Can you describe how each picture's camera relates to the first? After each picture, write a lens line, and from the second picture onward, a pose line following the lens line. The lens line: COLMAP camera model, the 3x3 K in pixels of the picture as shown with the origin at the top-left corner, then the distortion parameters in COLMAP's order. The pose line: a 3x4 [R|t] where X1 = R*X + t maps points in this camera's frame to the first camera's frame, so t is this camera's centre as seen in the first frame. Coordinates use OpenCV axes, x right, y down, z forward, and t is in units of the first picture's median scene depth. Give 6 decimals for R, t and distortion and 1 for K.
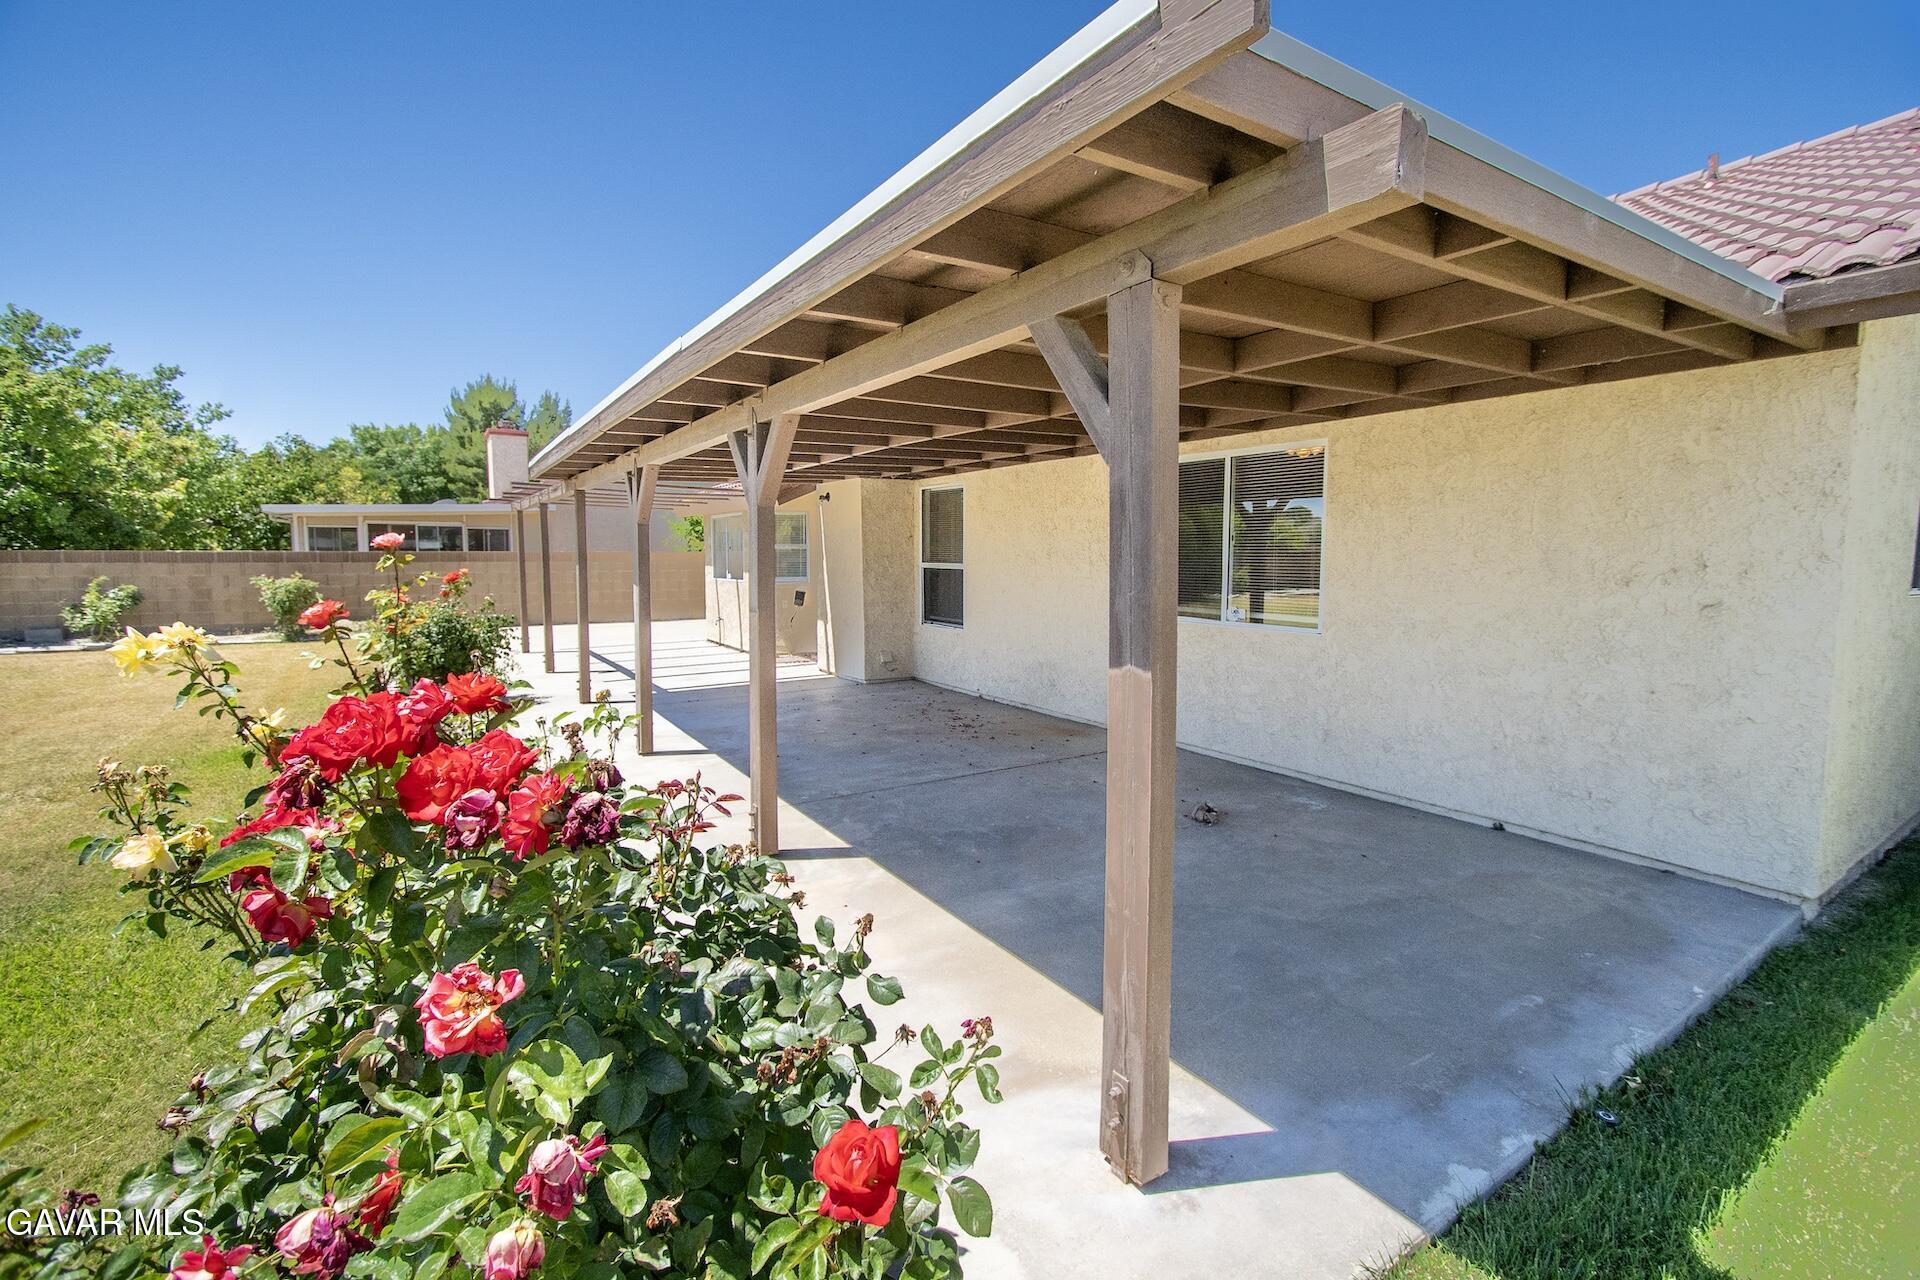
lens RADIAL K [[877.1, 0, 934.6], [0, 877.1, 629.8], [0, 0, 1]] dist [-0.020454, 0.004216]
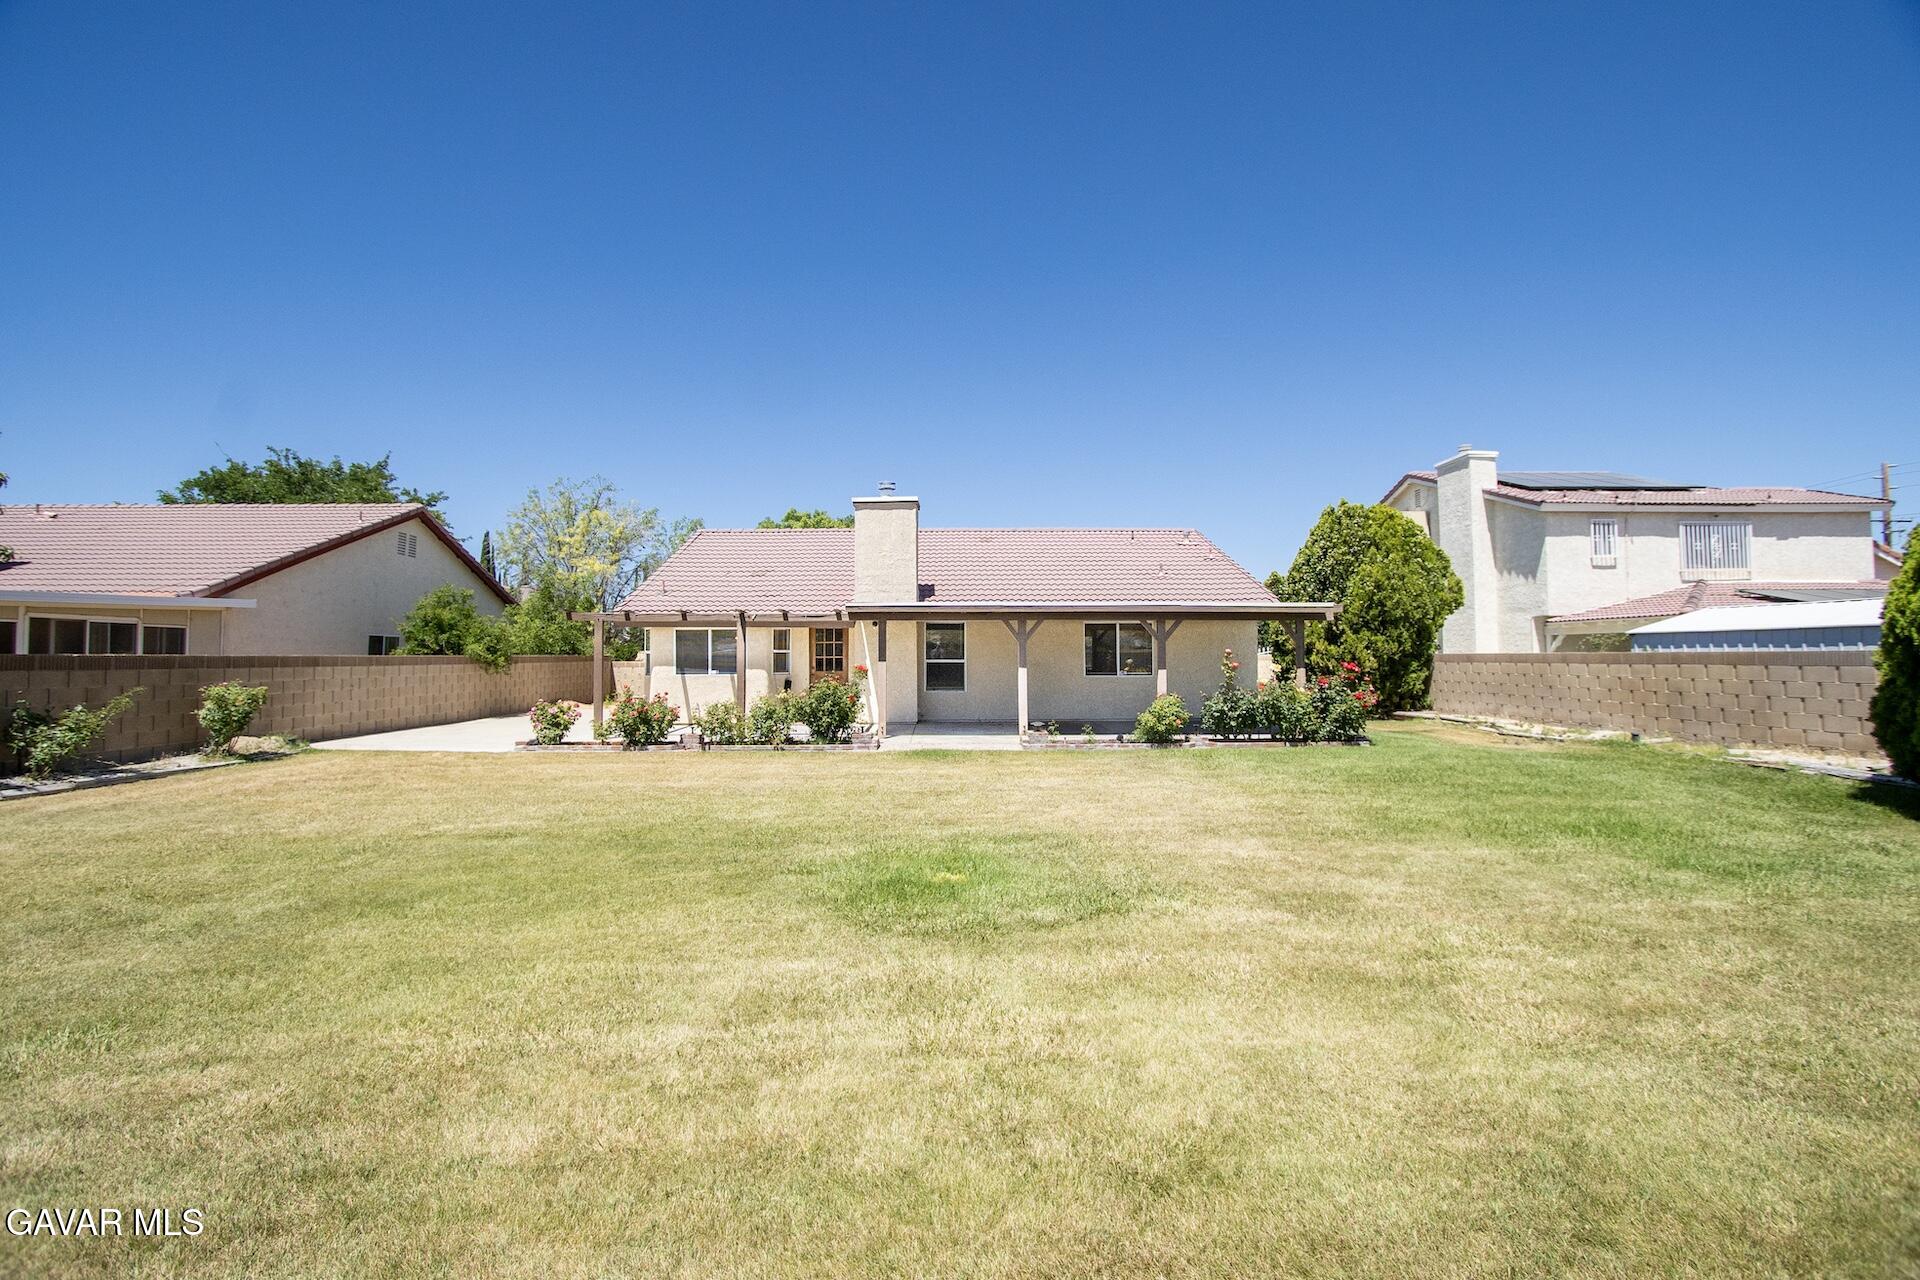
lens RADIAL K [[877.1, 0, 957.6], [0, 877.1, 641.9], [0, 0, 1]] dist [-0.020454, 0.004216]
pose [[0.499174, 0.011206, 0.866429, -1.557979], [0.080458, 0.994997, -0.059223, 0.005277], [-0.862758, 0.099274, 0.495775, -0.028351]]
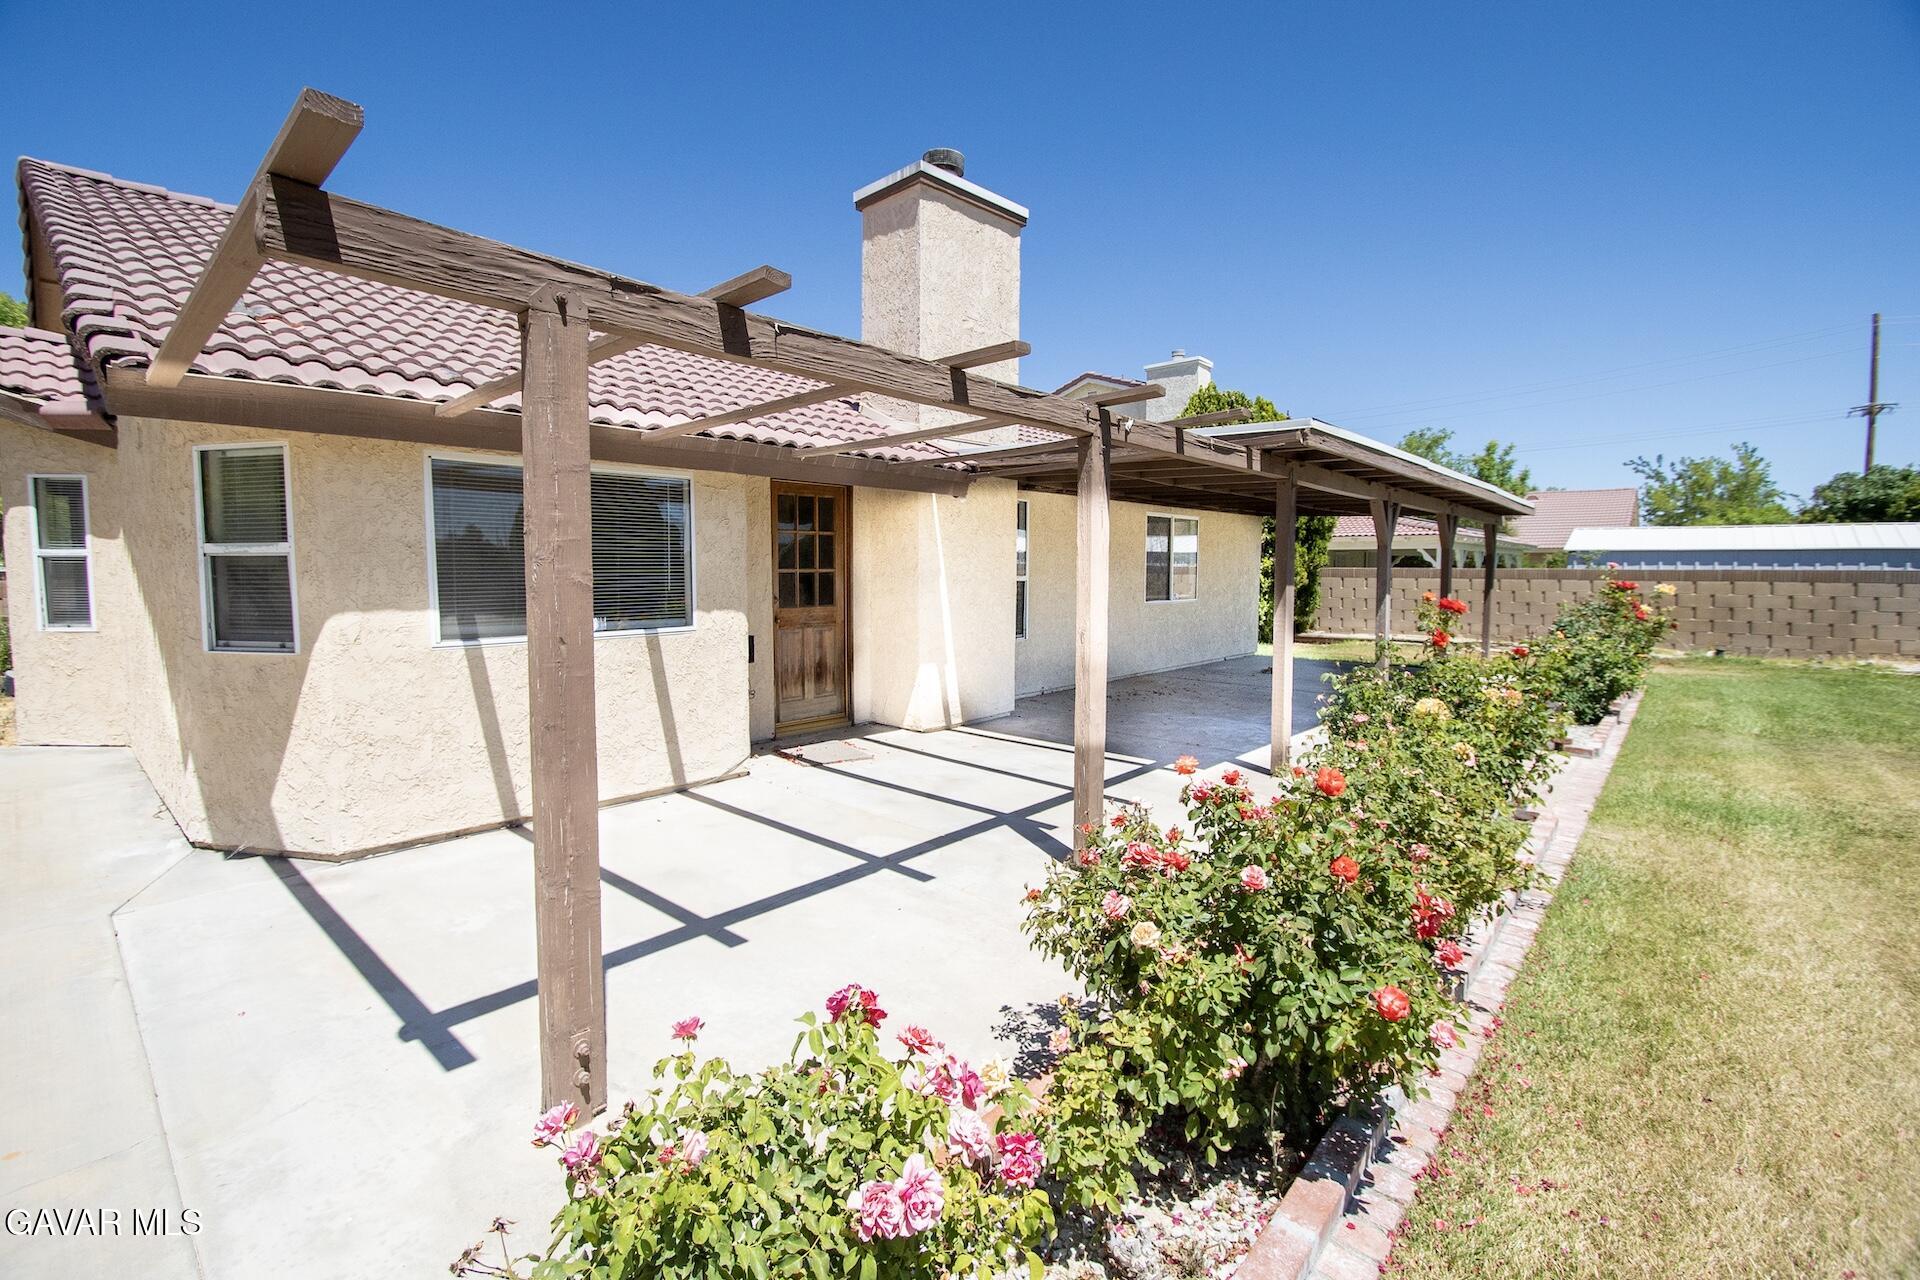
lens RADIAL K [[877.1, 0, 969.0], [0, 877.1, 620.4], [0, 0, 1]] dist [-0.020454, 0.004216]
pose [[-0.307107, -0.059577, 0.949808, -0.815637], [0.081052, 0.992775, 0.088479, -0.106133], [-0.948217, 0.104157, -0.300059, 1.216770]]
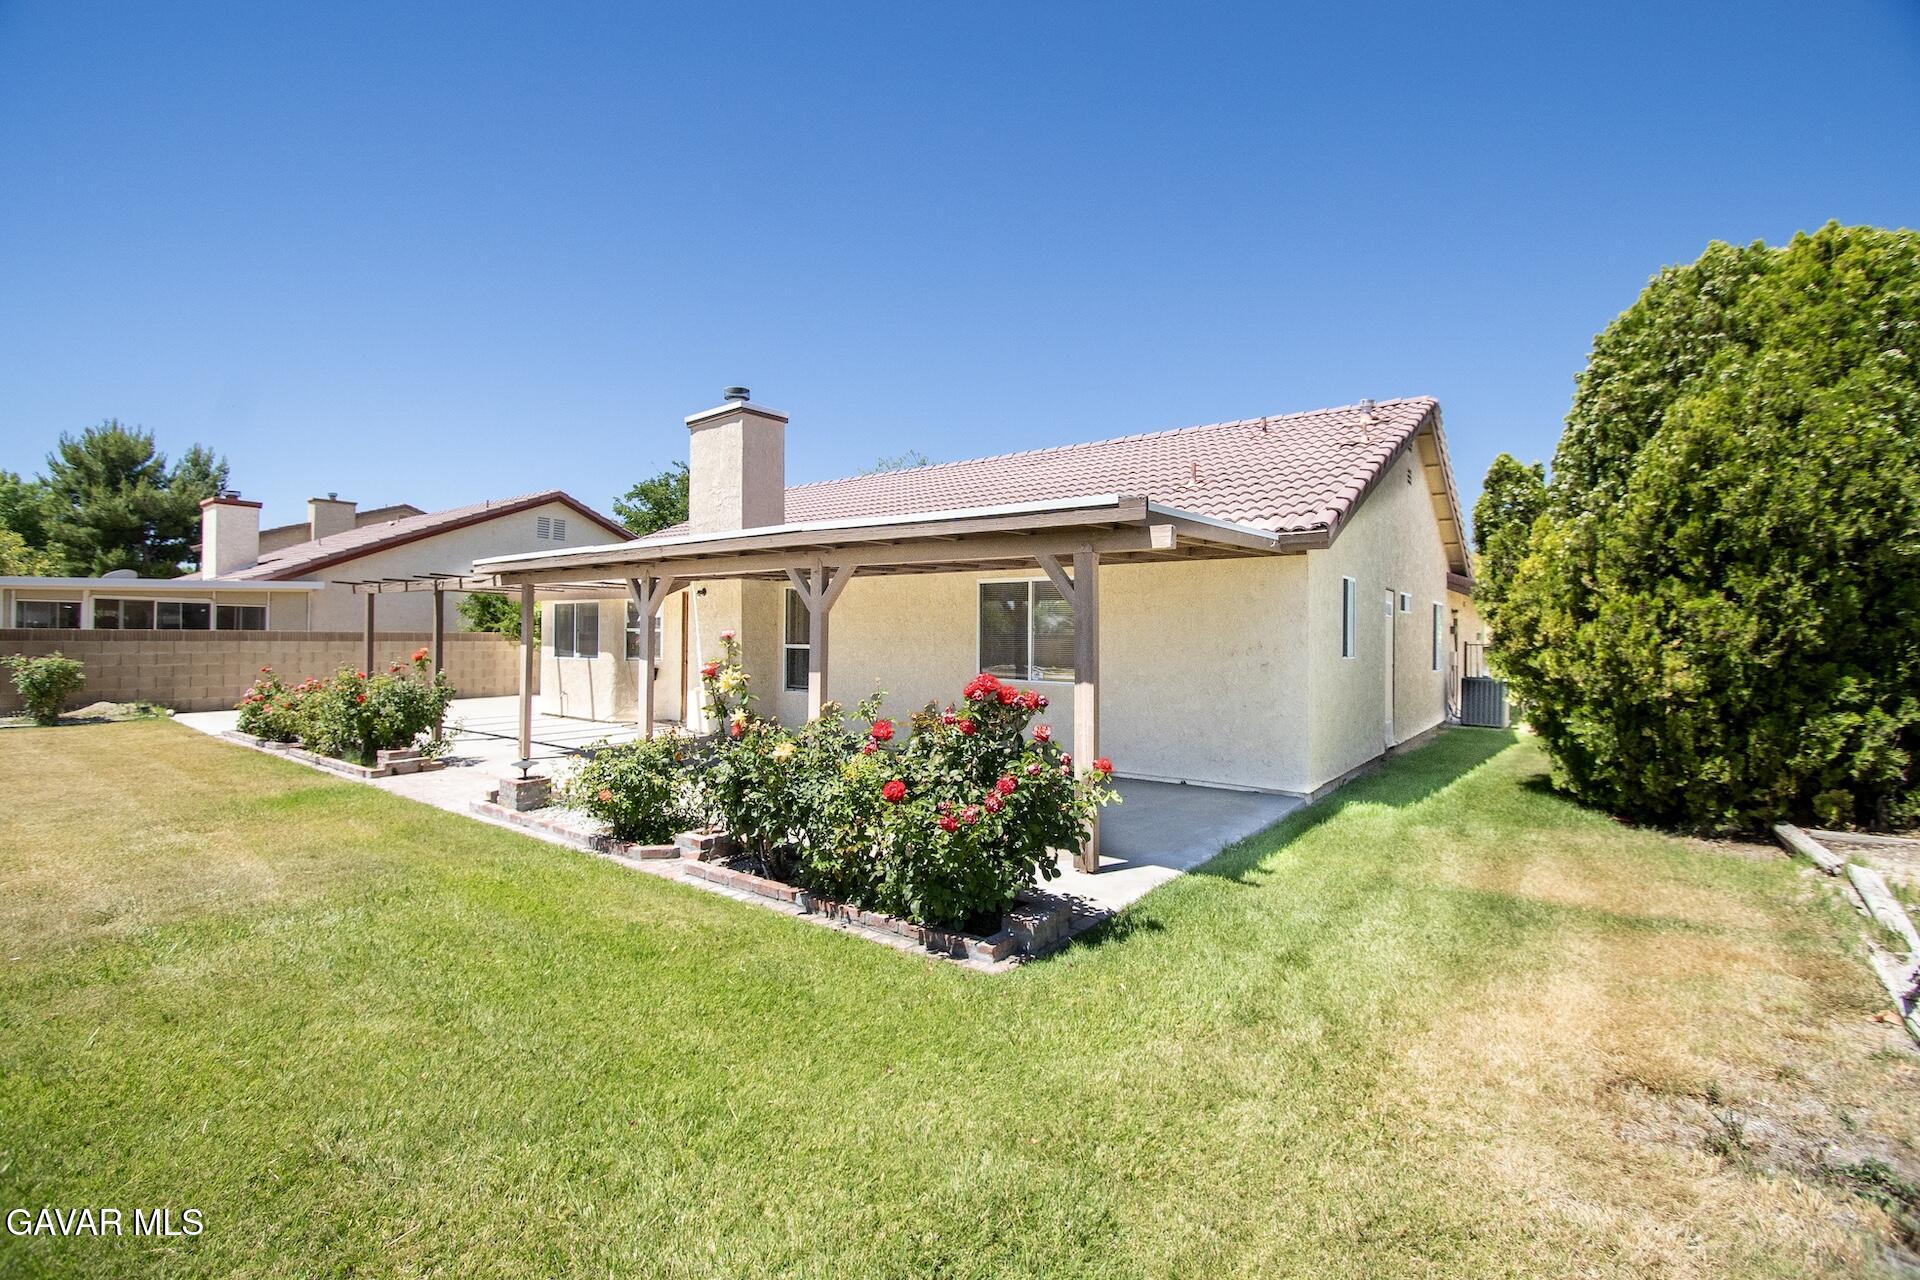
lens RADIAL K [[877.1, 0, 956.0], [0, 877.1, 632.9], [0, 0, 1]] dist [-0.020454, 0.004216]
pose [[0.936354, 0.007944, 0.350967, -0.214968], [0.023487, 0.996086, -0.085209, 0.021917], [-0.350270, 0.088028, 0.932503, -0.280644]]
